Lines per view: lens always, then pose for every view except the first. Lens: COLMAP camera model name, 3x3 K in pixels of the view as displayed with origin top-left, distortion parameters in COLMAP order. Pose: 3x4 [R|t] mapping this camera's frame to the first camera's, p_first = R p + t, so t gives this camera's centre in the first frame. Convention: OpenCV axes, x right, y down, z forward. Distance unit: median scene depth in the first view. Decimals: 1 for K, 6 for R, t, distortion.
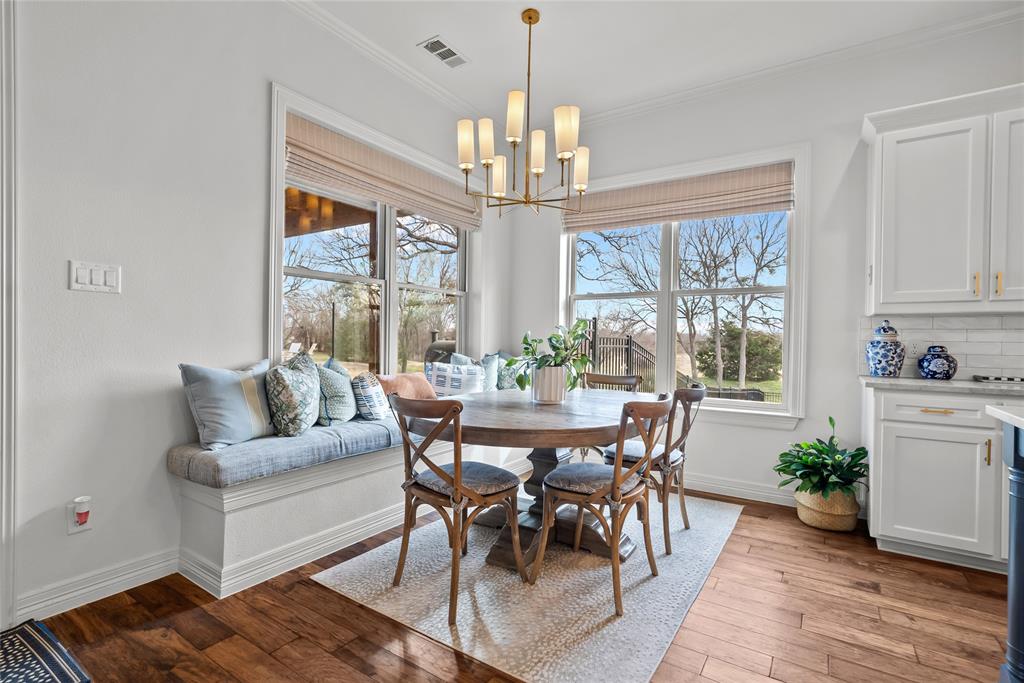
lens RADIAL K [[482.1, 0, 516.1], [0, 482.1, 341.3], [0, 0, 1]] dist [-0.013053, 0.005371]
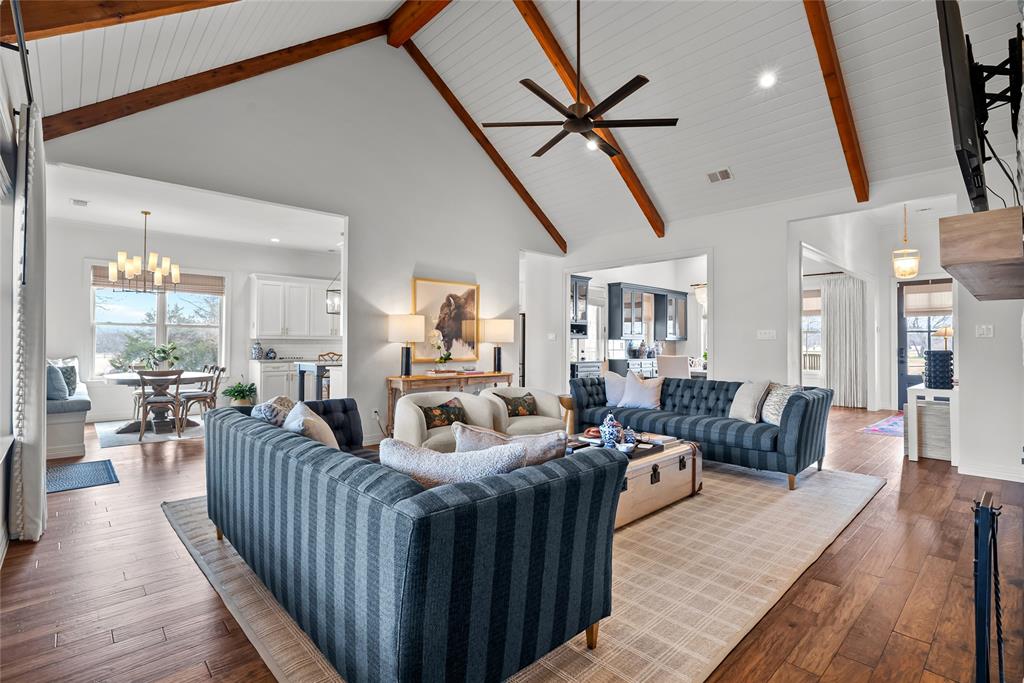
lens RADIAL K [[482.1, 0, 508.1], [0, 482.1, 335.9], [0, 0, 1]] dist [-0.013053, 0.005371]
pose [[0.249037, 0.003027, 0.968489, -1.879385], [0.000582, 0.999994, -0.003275, -0.066918], [-0.968494, 0.001379, 0.249034, -1.360344]]
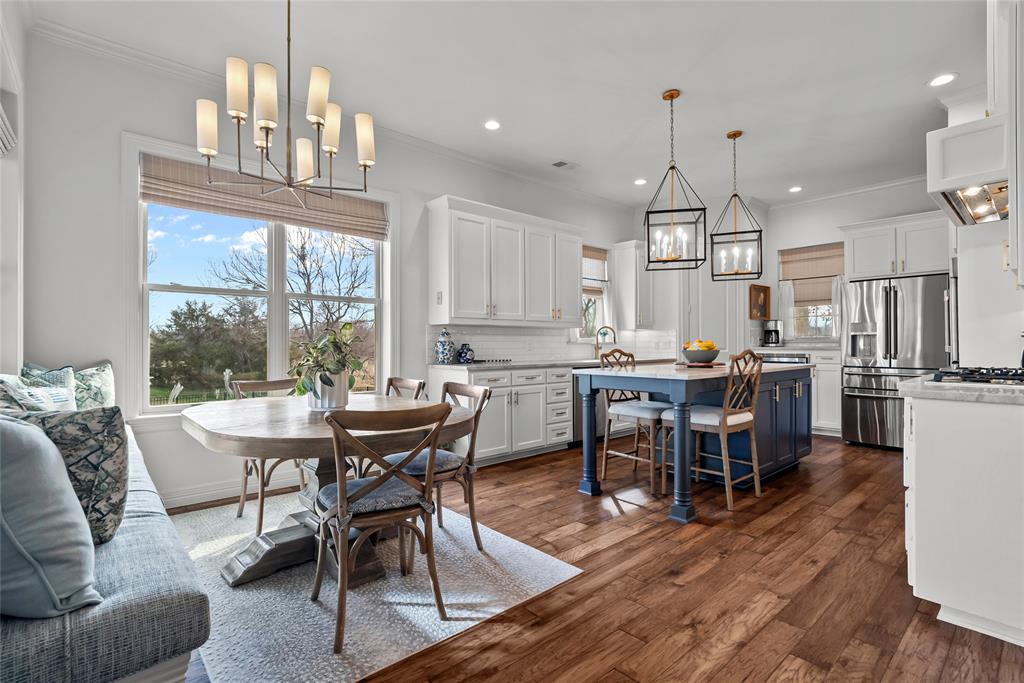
lens RADIAL K [[482.1, 0, 510.1], [0, 482.1, 340.6], [0, 0, 1]] dist [-0.013053, 0.005371]
pose [[0.271015, -0.007999, 0.962542, -0.737341], [0.007674, 0.999952, 0.006149, -0.011186], [-0.962545, 0.005720, 0.271063, 0.395987]]
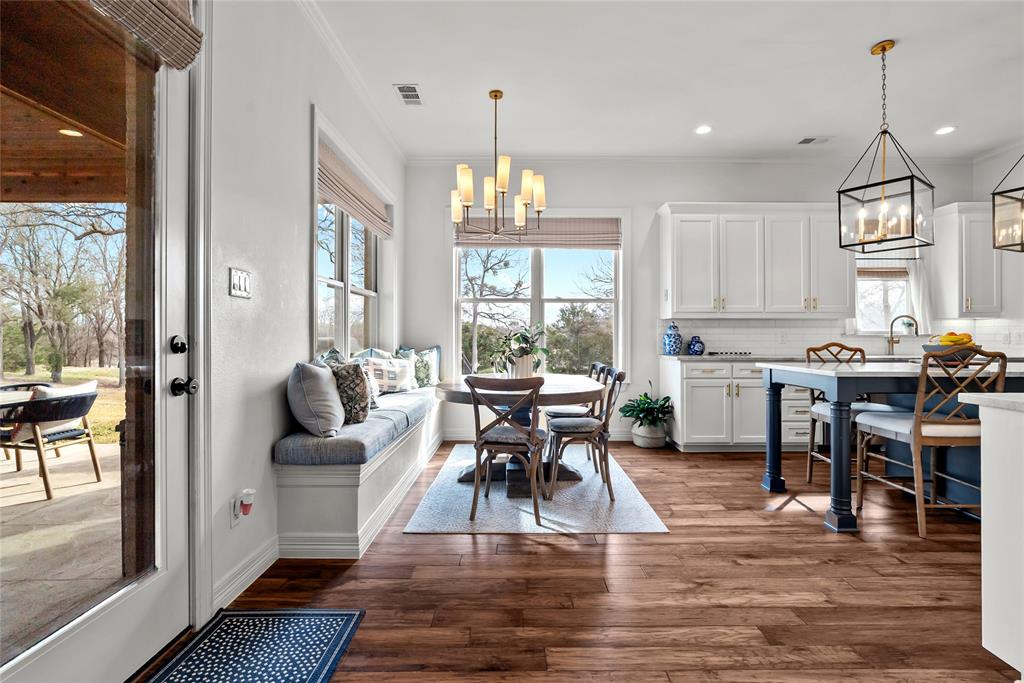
lens RADIAL K [[482.1, 0, 517.1], [0, 482.1, 334.9], [0, 0, 1]] dist [-0.013053, 0.005371]
pose [[0.840648, -0.012974, 0.541427, -0.683439], [0.012688, 0.999910, 0.004260, -0.012331], [-0.541434, 0.003288, 0.840737, -0.162131]]
